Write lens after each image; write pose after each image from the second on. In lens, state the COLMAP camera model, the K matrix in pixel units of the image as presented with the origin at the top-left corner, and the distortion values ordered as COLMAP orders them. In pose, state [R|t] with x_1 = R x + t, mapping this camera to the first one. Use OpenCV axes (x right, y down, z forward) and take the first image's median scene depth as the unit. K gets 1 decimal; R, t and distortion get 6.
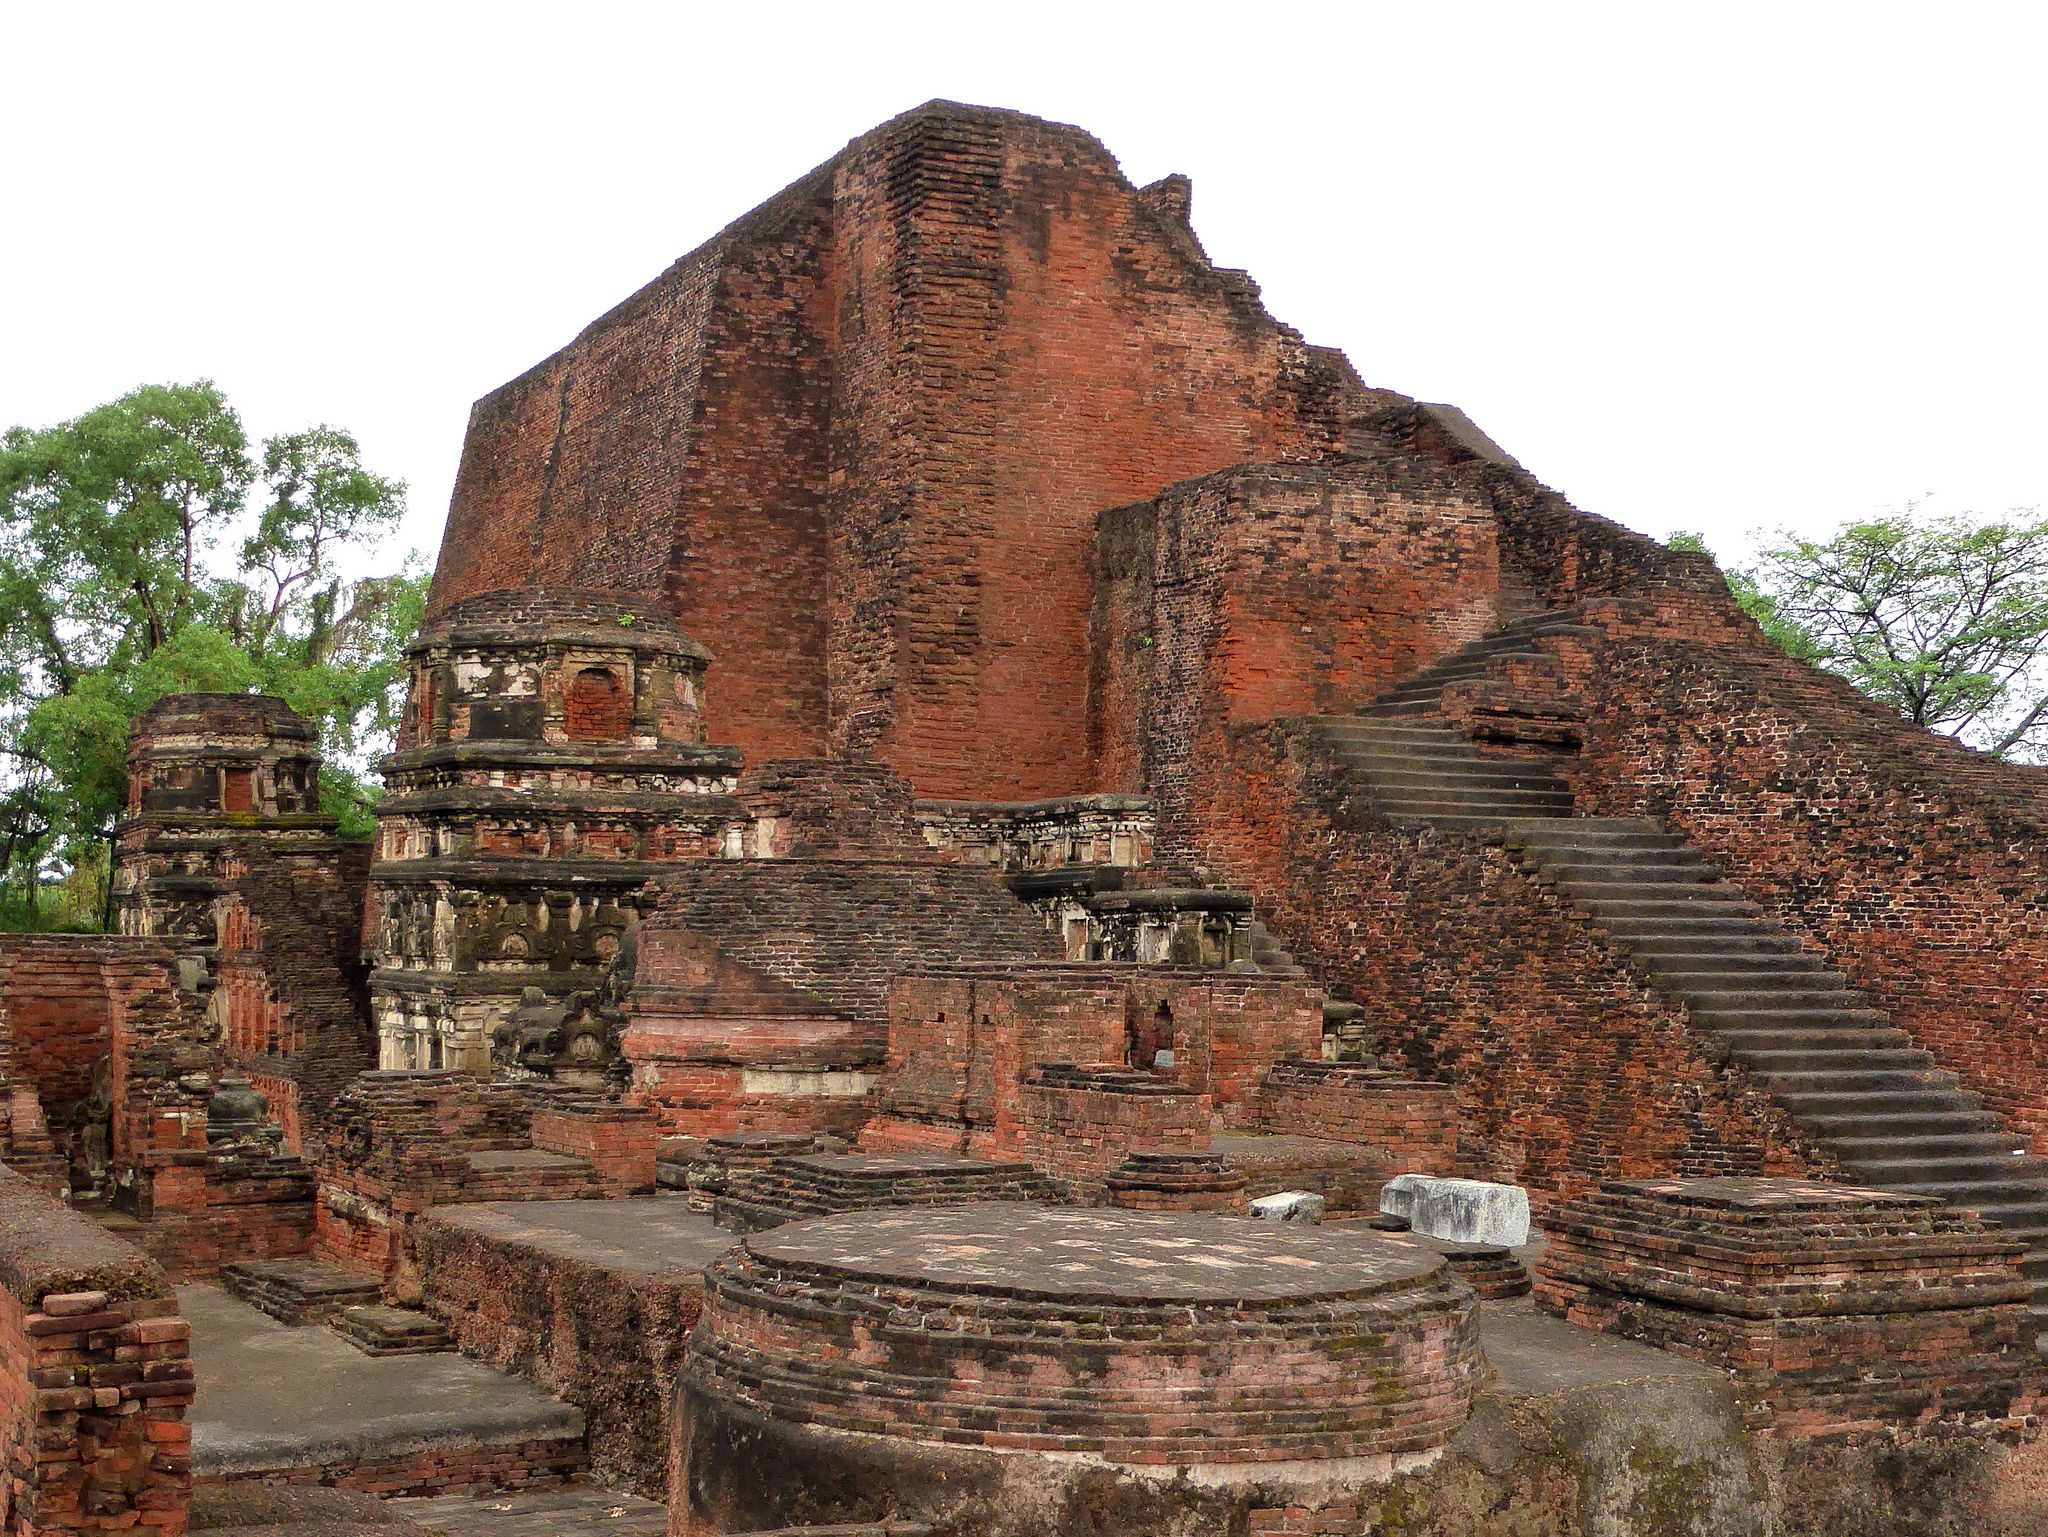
lens RADIAL K [[2883.0, 0, 1023.1], [0, 2883.0, 974.9], [0, 0, 1]] dist [-0.032130, -0.014070]
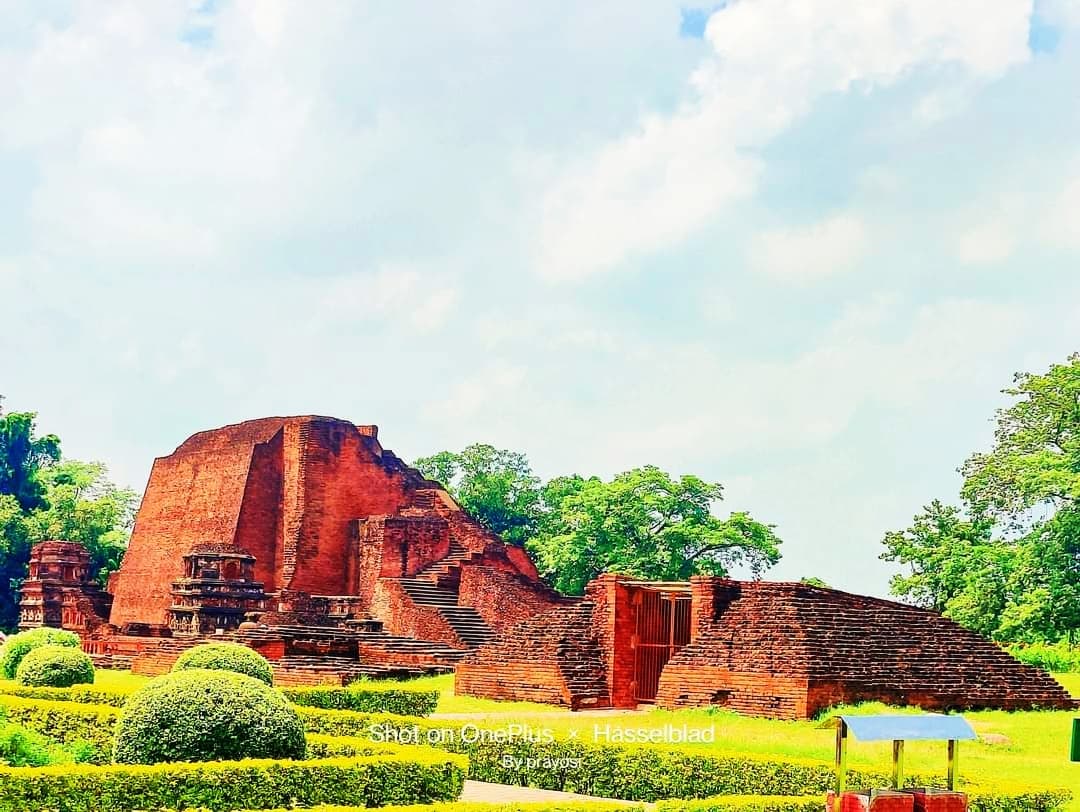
lens RADIAL K [[1813.0, 0, 540.0], [0, 1813.0, 406.0], [0, 0, 1]] dist [-0.051709, 0.081529]
pose [[0.988620, 0.048666, 0.142342, -0.088991], [-0.028902, 0.990044, -0.137757, 0.019584], [-0.147629, 0.132076, 0.980185, -1.719270]]
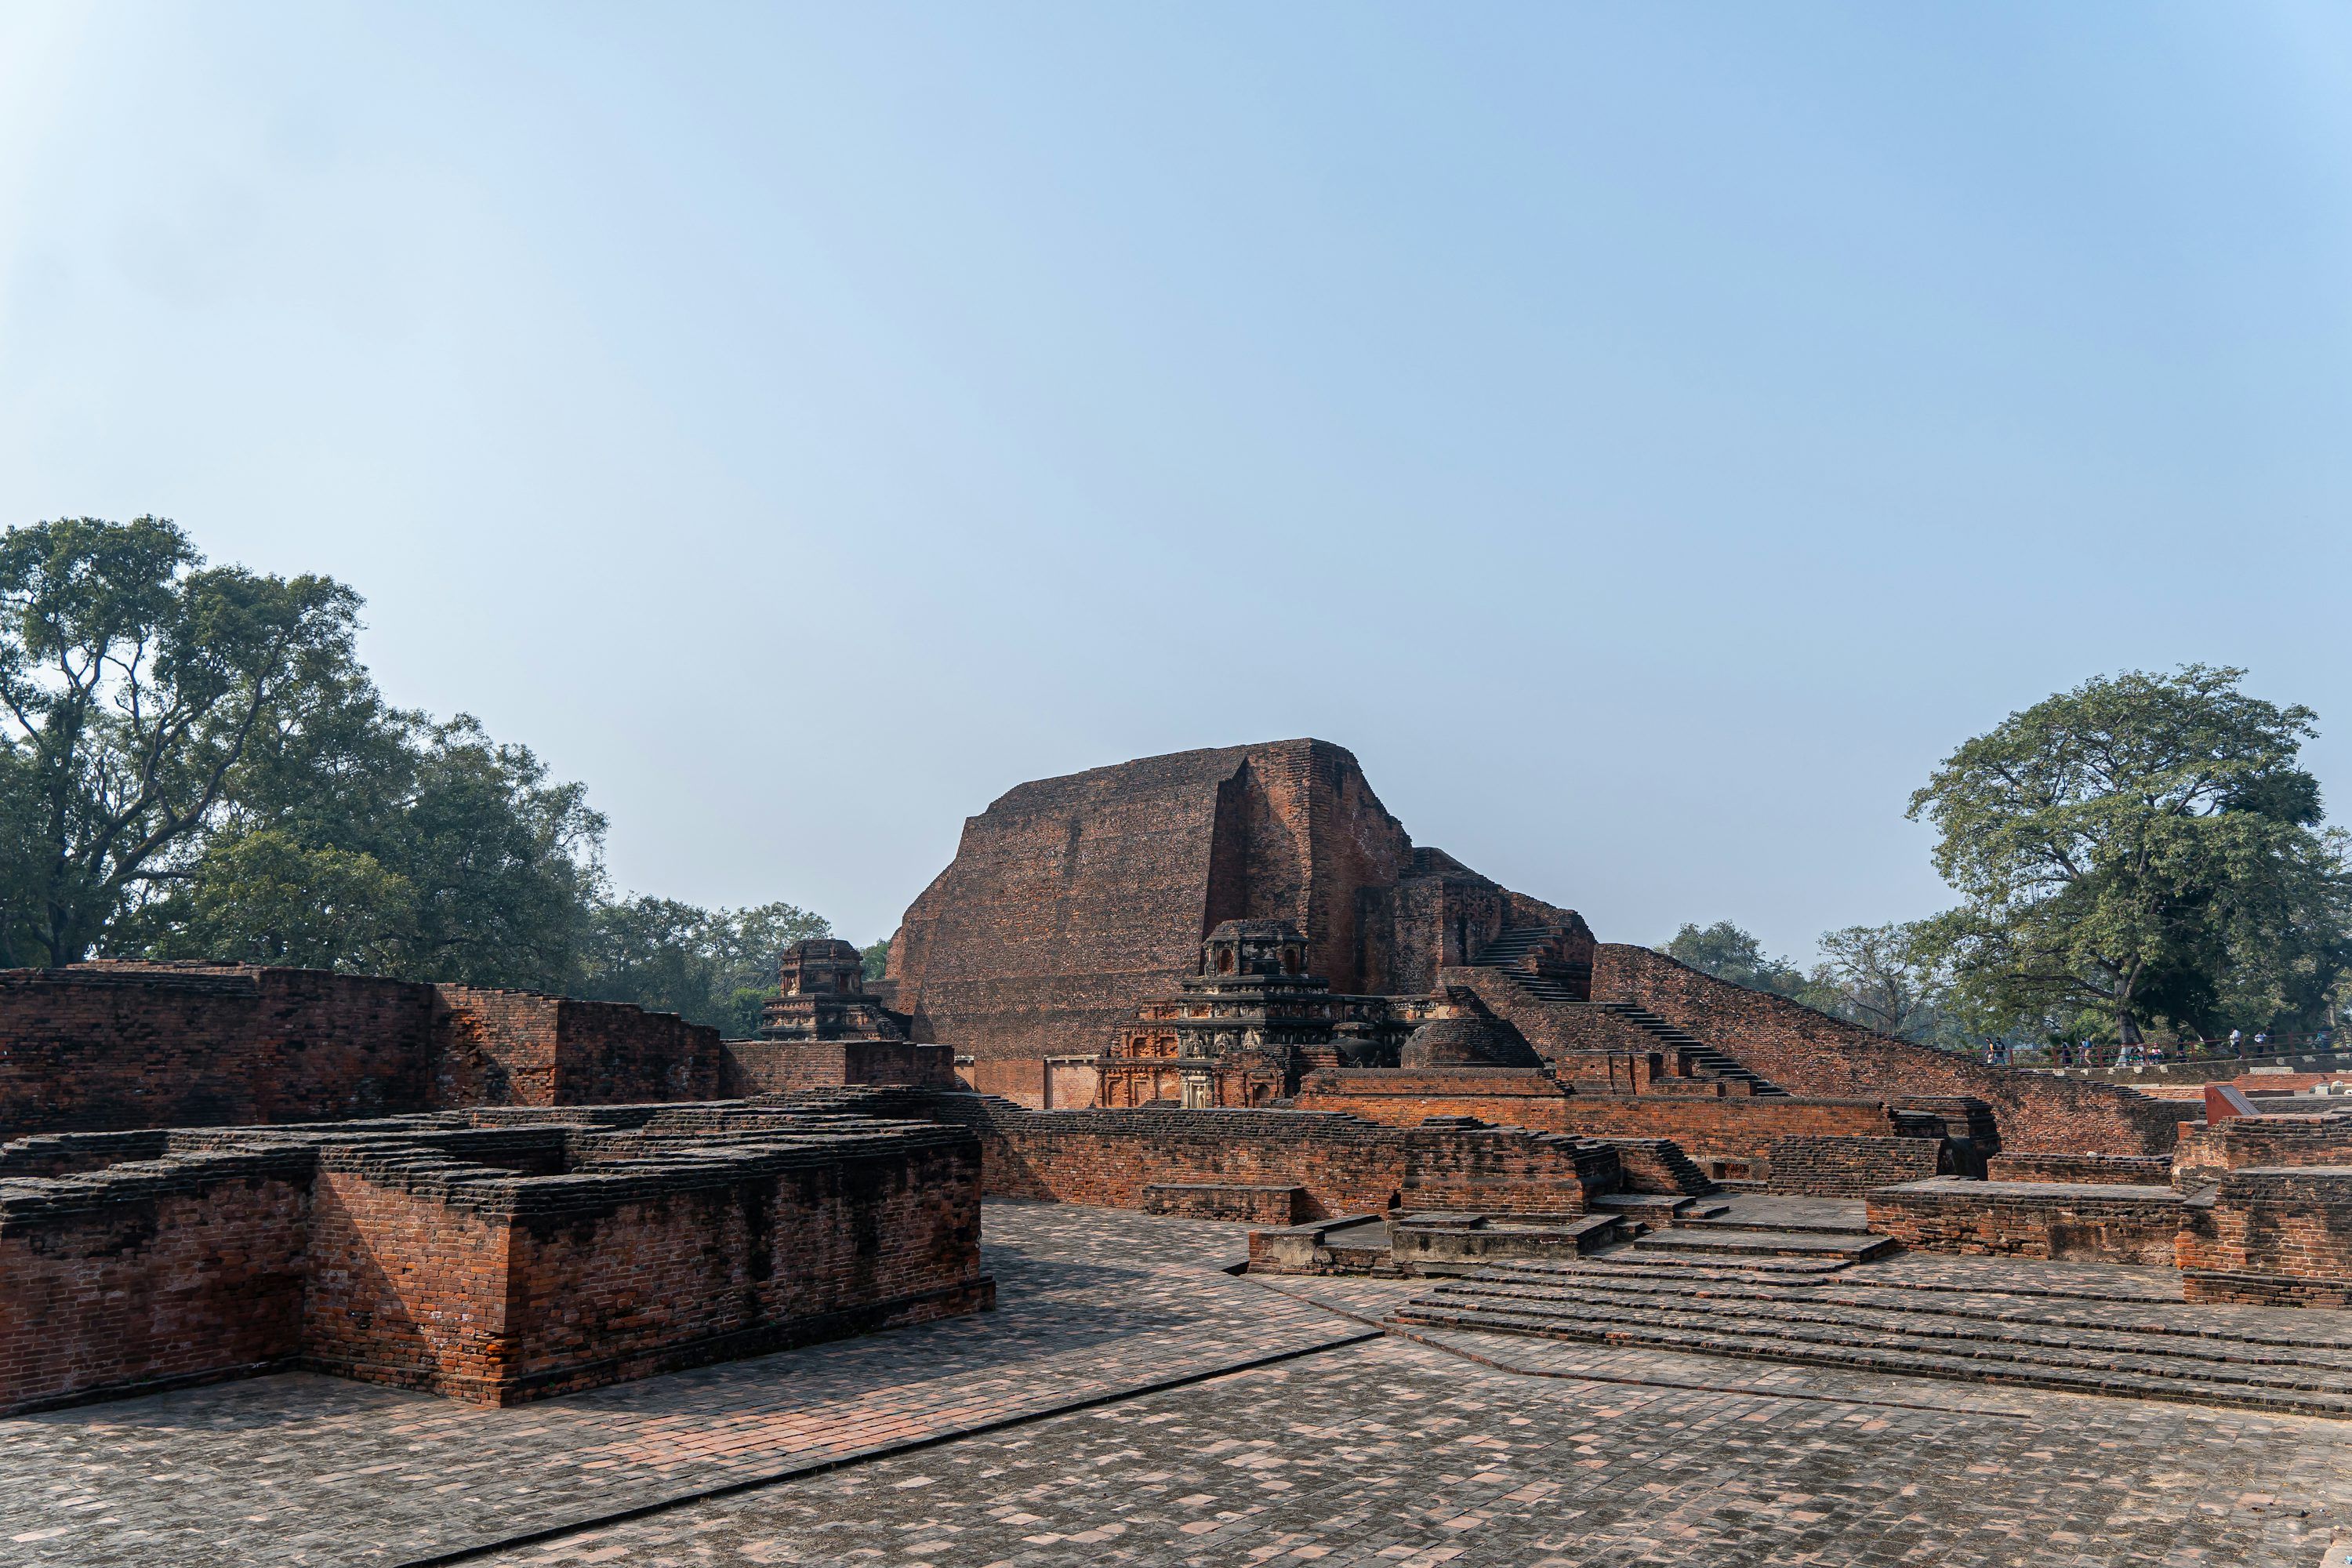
lens RADIAL K [[1631.0, 0, 1176.0], [0, 1631.0, 784.0], [0, 0, 1]] dist [-0.007127, -0.001550]
pose [[0.926277, 0.047879, 0.373789, -0.848198], [0.017975, 0.985153, -0.170733, 0.004383], [-0.376414, 0.164865, 0.911664, -0.431858]]
